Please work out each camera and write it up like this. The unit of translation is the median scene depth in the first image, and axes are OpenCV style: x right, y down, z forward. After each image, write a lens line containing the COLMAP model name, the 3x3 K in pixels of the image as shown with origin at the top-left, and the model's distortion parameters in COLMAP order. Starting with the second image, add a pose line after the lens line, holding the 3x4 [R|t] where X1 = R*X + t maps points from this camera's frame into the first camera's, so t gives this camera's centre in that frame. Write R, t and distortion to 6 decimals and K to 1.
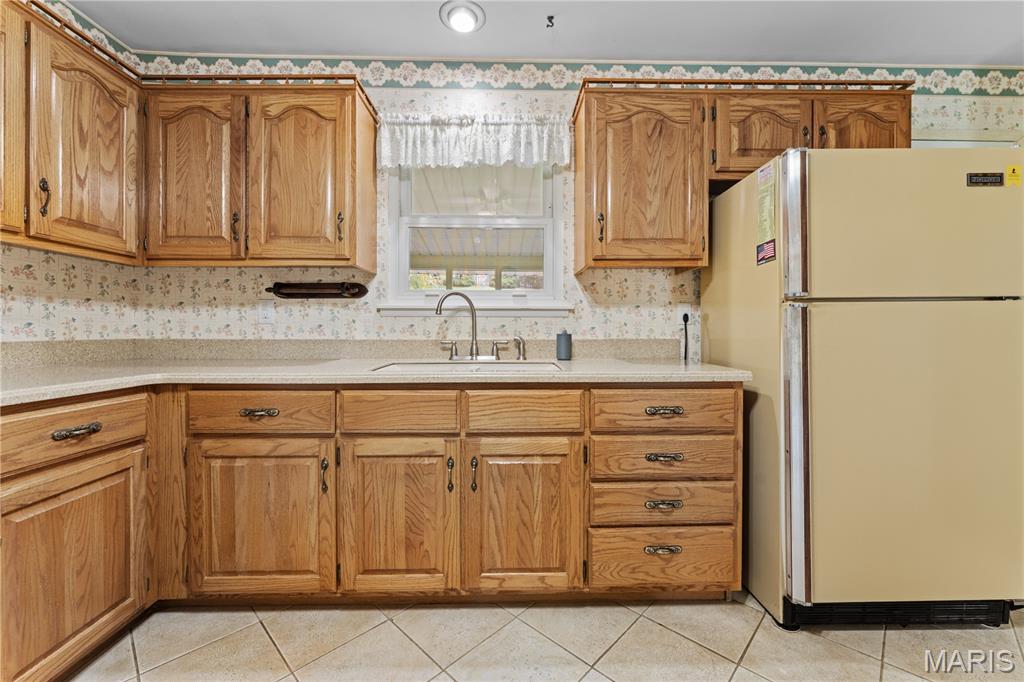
lens RADIAL K [[417.2, 0, 517.9], [0, 417.2, 331.2], [0, 0, 1]] dist [-0.000070, -0.000132]
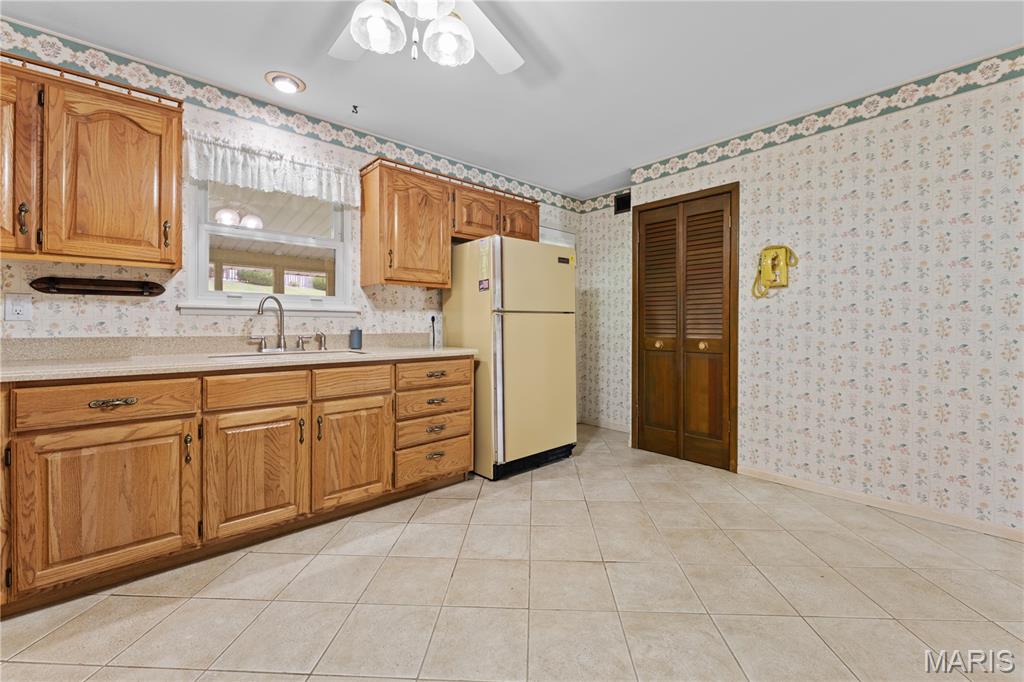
lens RADIAL K [[417.2, 0, 519.4], [0, 417.2, 324.6], [0, 0, 1]] dist [-0.000070, -0.000132]
pose [[0.752597, 0.001977, 0.658479, -0.475256], [0.003557, 0.999969, -0.007067, 0.000915], [-0.658472, 0.007661, 0.752566, -0.469510]]
